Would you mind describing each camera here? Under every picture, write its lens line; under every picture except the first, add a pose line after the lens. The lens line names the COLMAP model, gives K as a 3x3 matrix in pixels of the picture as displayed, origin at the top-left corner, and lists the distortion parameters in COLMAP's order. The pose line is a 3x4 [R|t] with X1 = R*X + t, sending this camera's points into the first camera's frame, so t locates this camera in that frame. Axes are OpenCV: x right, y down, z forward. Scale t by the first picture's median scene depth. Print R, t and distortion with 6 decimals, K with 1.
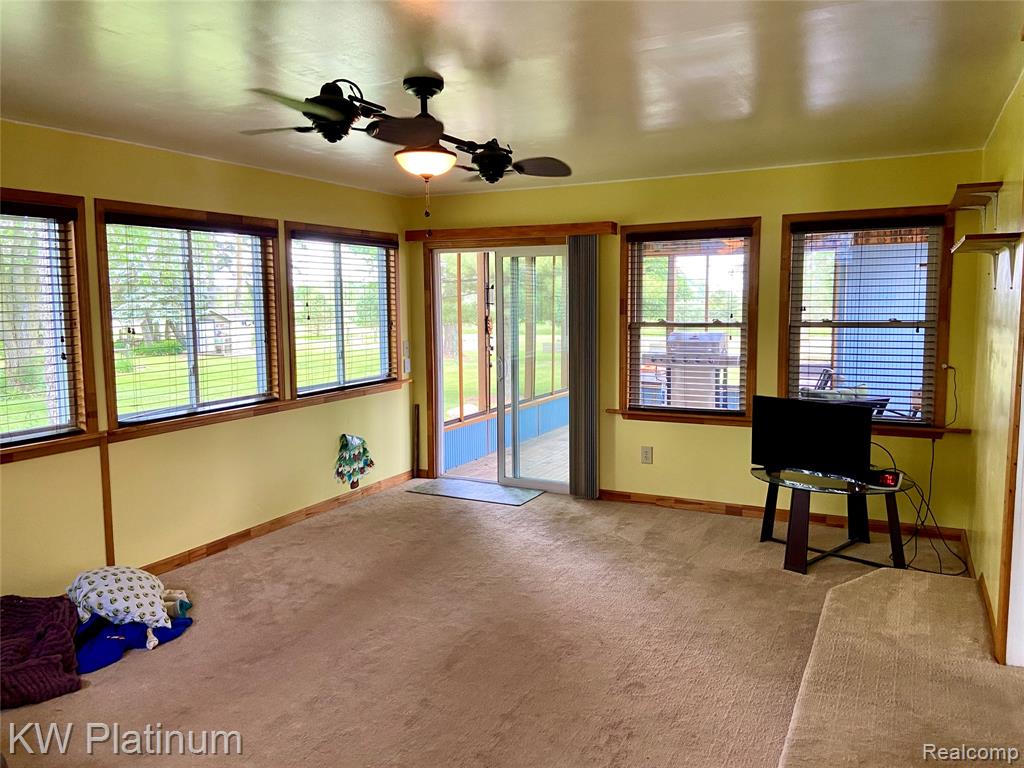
lens RADIAL K [[777.3, 0, 512.5], [0, 777.3, 380.2], [0, 0, 1]] dist [0.086868, -0.056721]
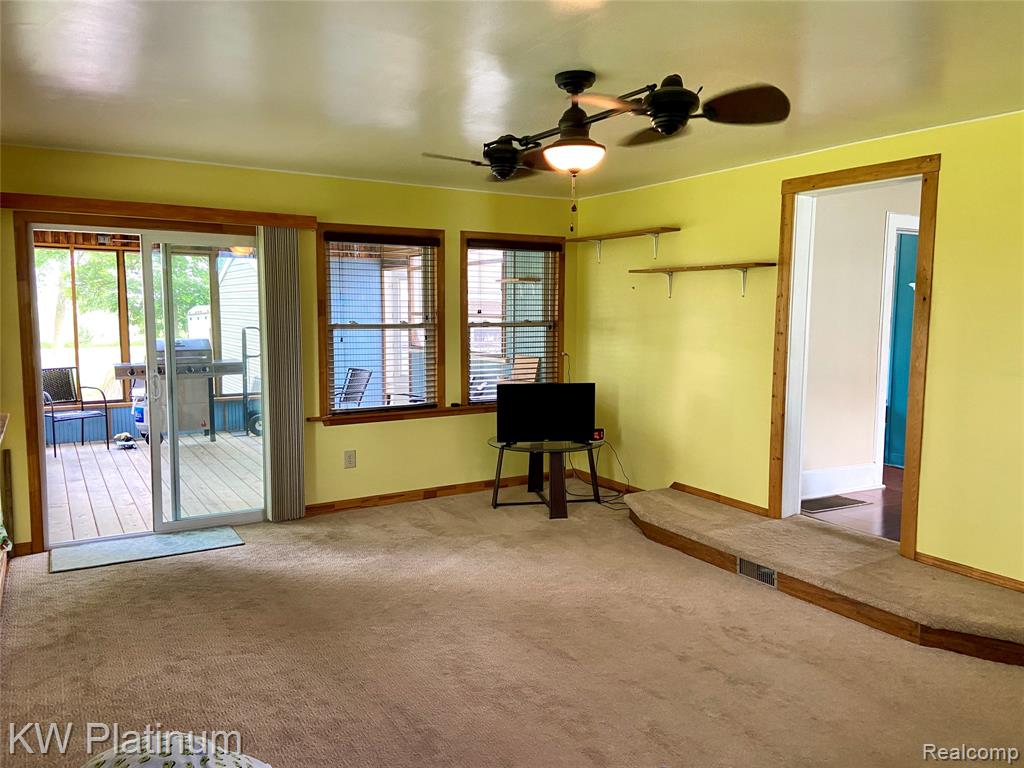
lens RADIAL K [[777.3, 0, 533.2], [0, 777.3, 379.4], [0, 0, 1]] dist [0.086868, -0.056721]
pose [[0.525536, -0.072071, 0.847714, -0.580173], [0.081972, 0.996059, 0.033864, -0.020534], [-0.846813, 0.051692, 0.529372, 0.298801]]
